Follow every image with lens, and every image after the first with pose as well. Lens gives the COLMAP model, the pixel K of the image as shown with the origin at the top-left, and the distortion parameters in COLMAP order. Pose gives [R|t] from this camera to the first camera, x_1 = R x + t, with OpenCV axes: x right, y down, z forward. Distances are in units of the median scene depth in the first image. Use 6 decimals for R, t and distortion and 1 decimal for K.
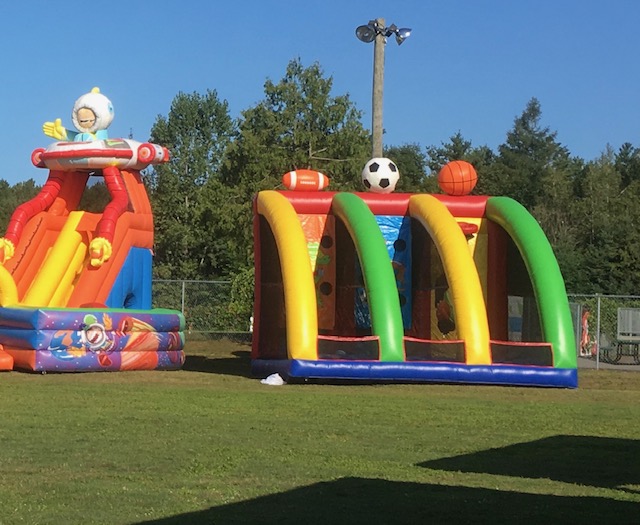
lens RADIAL K [[685.9, 0, 320.0], [0, 685.9, 262.5], [0, 0, 1]] dist [0.015614, 0.016319]
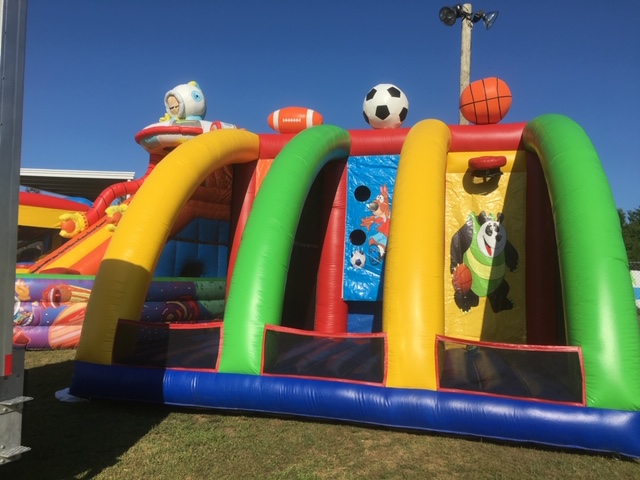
lens RADIAL K [[530.6, 0, 320.0], [0, 530.6, 240.0], [0, 0, 1]] dist [0.032523, -0.015144]
pose [[0.970978, -0.015314, -0.238678, 0.181737], [0.014040, 0.999877, -0.007035, 0.033934], [0.238756, 0.003480, 0.971073, 0.439986]]
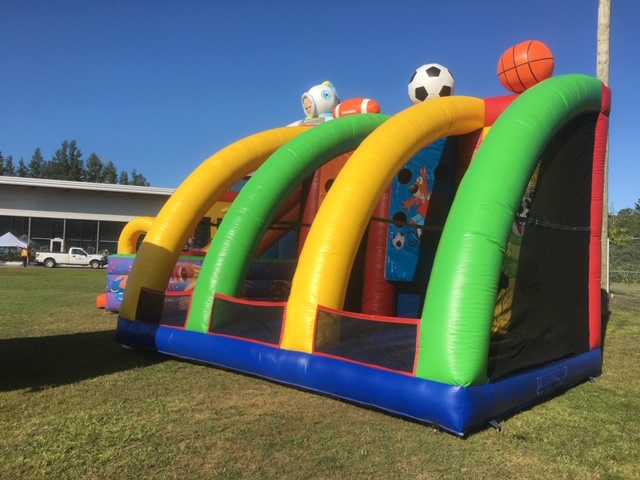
lens RADIAL K [[530.6, 0, 320.0], [0, 530.6, 240.0], [0, 0, 1]] dist [0.032523, -0.015144]
pose [[0.771698, -0.022917, -0.635577, 0.396739], [0.034740, 0.999377, 0.006145, 0.044175], [0.635040, -0.026822, 0.772013, 0.495842]]
